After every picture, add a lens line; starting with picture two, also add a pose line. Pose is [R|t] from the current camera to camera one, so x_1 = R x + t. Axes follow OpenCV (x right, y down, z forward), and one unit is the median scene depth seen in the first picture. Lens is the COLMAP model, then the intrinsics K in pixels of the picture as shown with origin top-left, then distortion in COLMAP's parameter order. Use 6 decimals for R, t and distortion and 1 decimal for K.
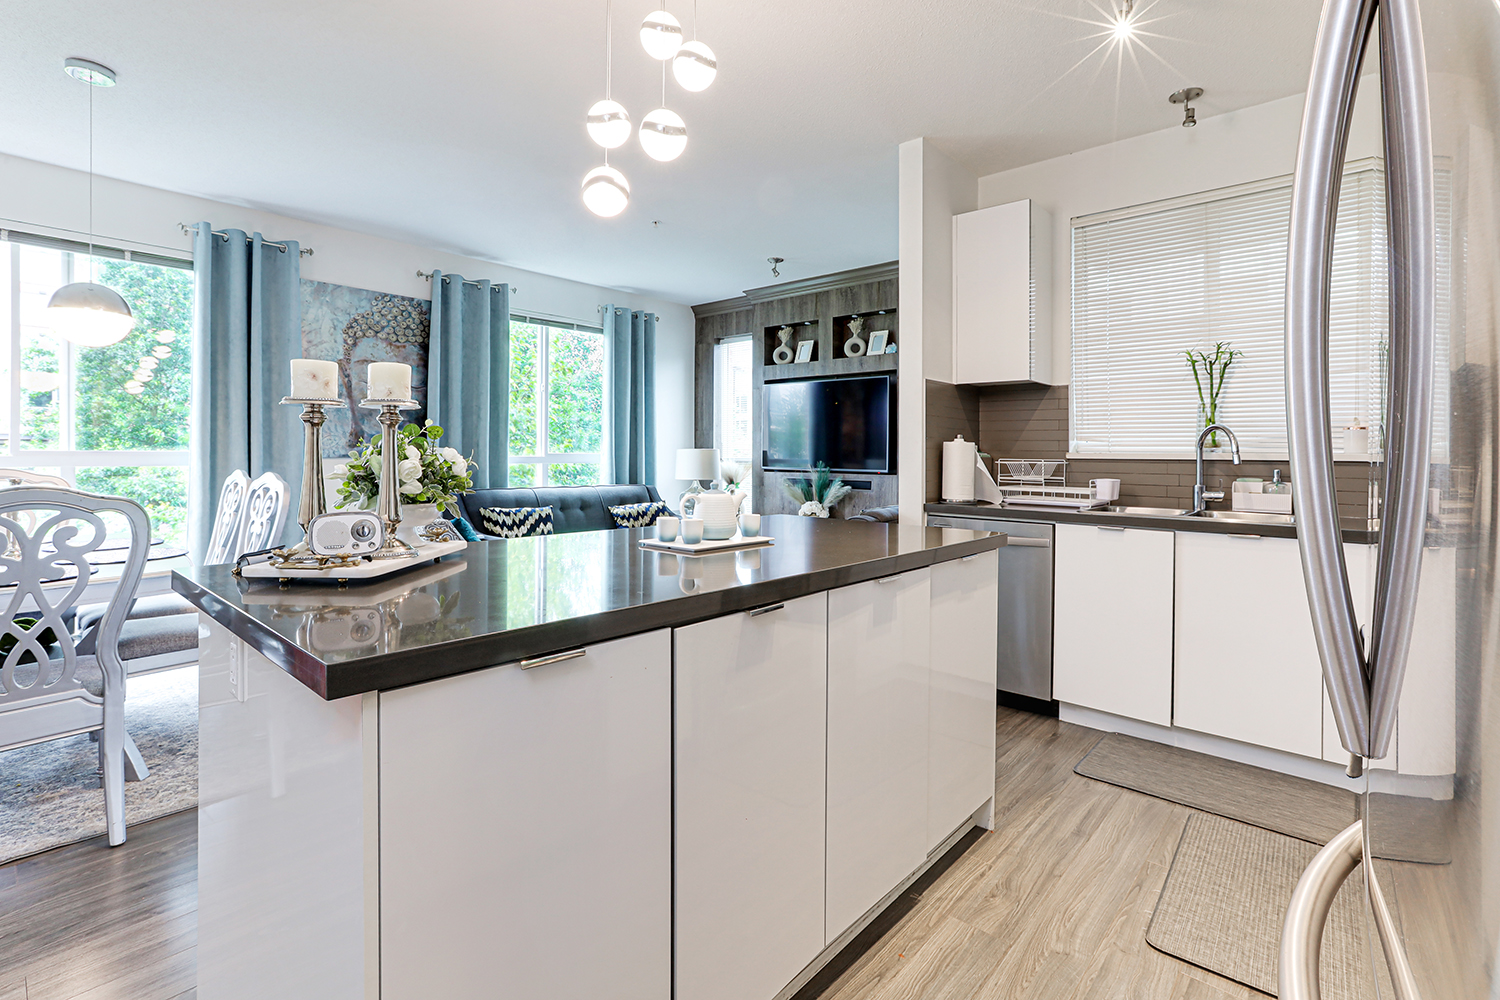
lens RADIAL K [[696.7, 0, 752.8], [0, 696.7, 456.3], [0, 0, 1]] dist [-0.030629, 0.017571]
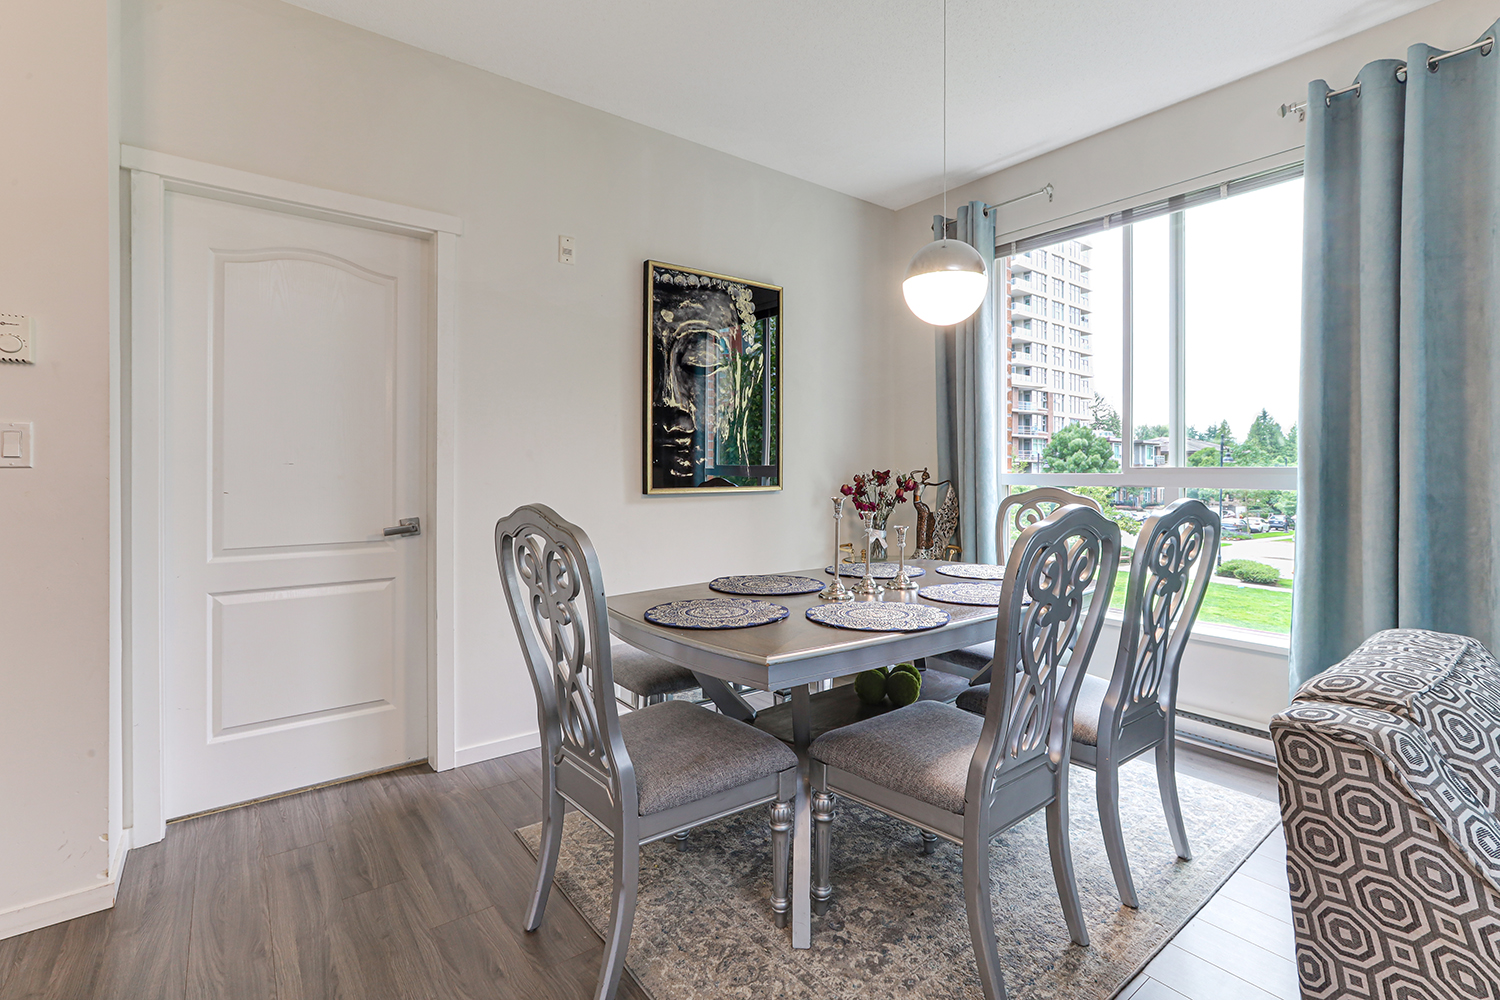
lens RADIAL K [[696.7, 0, 713.3], [0, 696.7, 463.4], [0, 0, 1]] dist [-0.030629, 0.017571]
pose [[-0.189076, -0.019227, -0.981774, -0.097847], [-0.003938, 0.999815, -0.018822, 0.006057], [0.981955, 0.000307, -0.189117, 0.495646]]
